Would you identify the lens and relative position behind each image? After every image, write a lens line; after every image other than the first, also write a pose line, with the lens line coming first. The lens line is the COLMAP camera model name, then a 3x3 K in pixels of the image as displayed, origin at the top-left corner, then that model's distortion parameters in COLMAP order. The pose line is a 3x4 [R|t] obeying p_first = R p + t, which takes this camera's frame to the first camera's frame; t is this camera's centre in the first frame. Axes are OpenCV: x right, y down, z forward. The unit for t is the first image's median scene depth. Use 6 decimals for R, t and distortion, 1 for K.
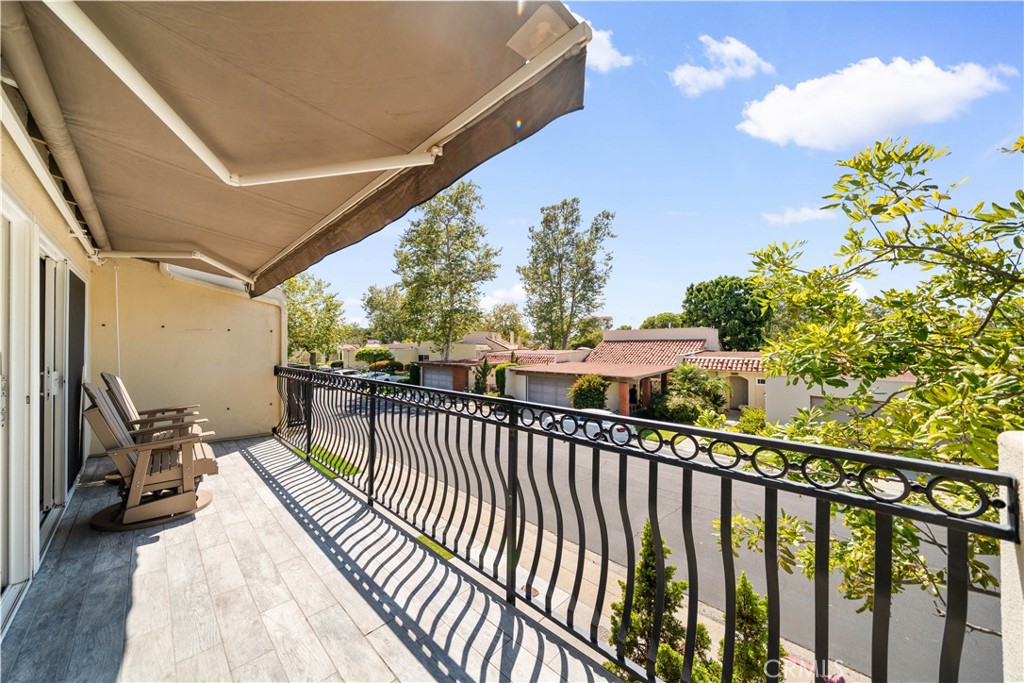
lens RADIAL K [[353.3, 0, 507.3], [0, 353.3, 343.2], [0, 0, 1]] dist [-0.001059, -0.000020]
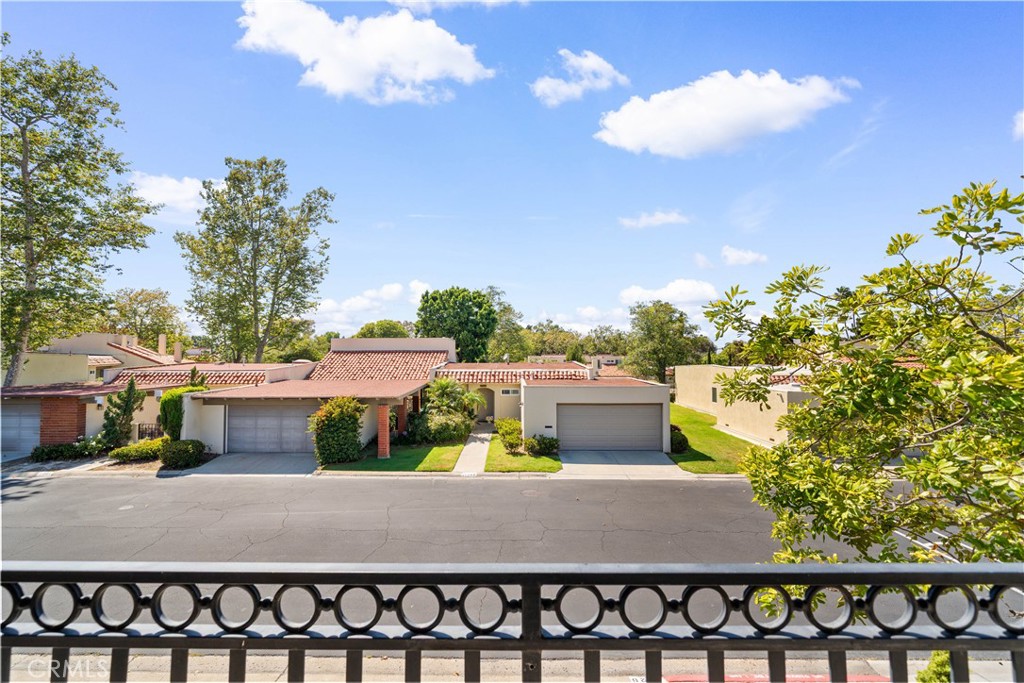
lens RADIAL K [[403.0, 0, 508.3], [0, 403.0, 340.5], [0, 0, 1]] dist [-0.001026, 0.000188]
pose [[0.721271, 0.024466, 0.692221, -0.103307], [-0.003920, 0.999504, -0.031241, -0.006290], [-0.692642, 0.019820, 0.721009, 0.134150]]
